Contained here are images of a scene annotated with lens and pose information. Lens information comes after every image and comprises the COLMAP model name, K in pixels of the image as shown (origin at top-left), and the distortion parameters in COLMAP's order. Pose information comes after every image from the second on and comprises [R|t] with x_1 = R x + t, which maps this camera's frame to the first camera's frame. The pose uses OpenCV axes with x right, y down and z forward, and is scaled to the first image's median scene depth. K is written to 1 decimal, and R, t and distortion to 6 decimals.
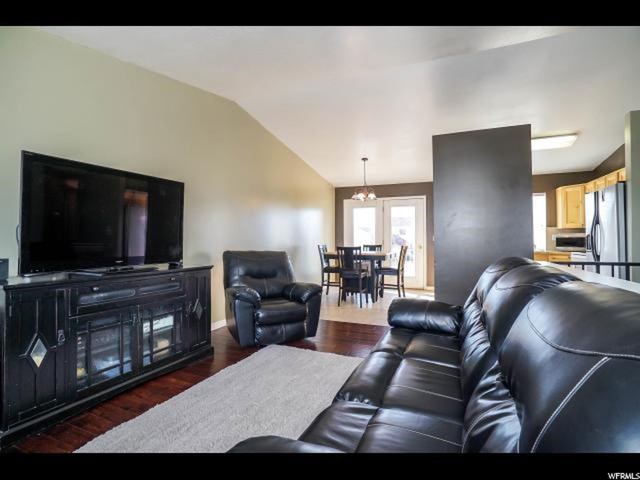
lens RADIAL K [[335.7, 0, 334.2], [0, 335.7, 235.6], [0, 0, 1]] dist [0.000112, 0.000414]
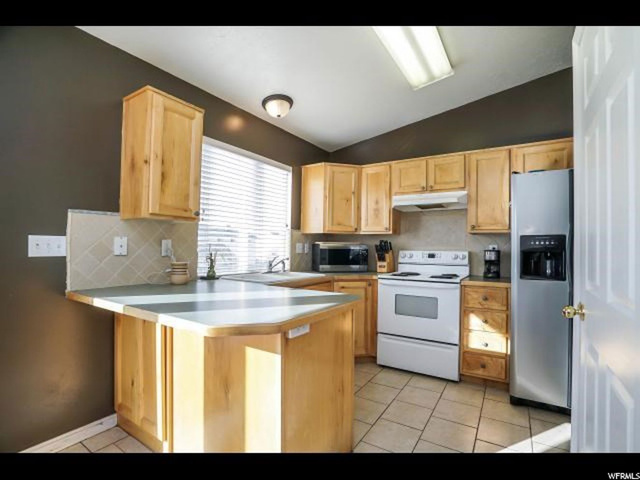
lens RADIAL K [[308.6, 0, 332.5], [0, 308.6, 246.4], [0, 0, 1]] dist [-0.034747, 0.000785]
pose [[0.192651, 0.009488, 0.981221, 0.149099], [-0.032161, 0.999477, -0.003350, 0.003576], [-0.980740, -0.030911, 0.192856, 0.874156]]
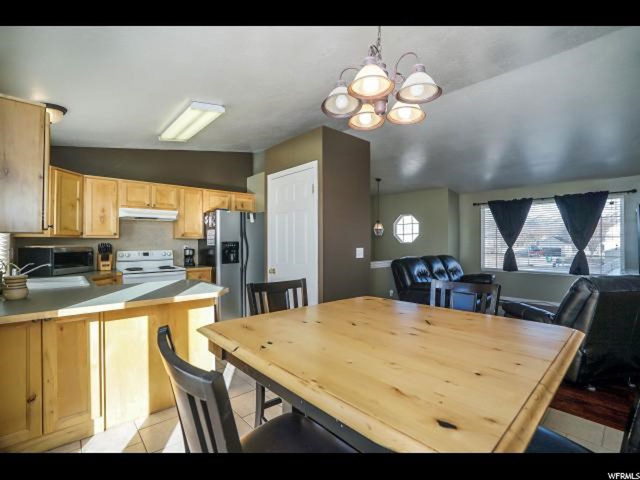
lens RADIAL K [[299.3, 0, 323.2], [0, 299.3, 239.6], [0, 0, 1]] dist [-0.034320, 0.000565]
pose [[-0.893052, 0.006358, 0.449908, 0.022782], [-0.005517, 0.999670, -0.025078, -0.006293], [-0.449919, -0.024878, -0.892723, 1.233185]]
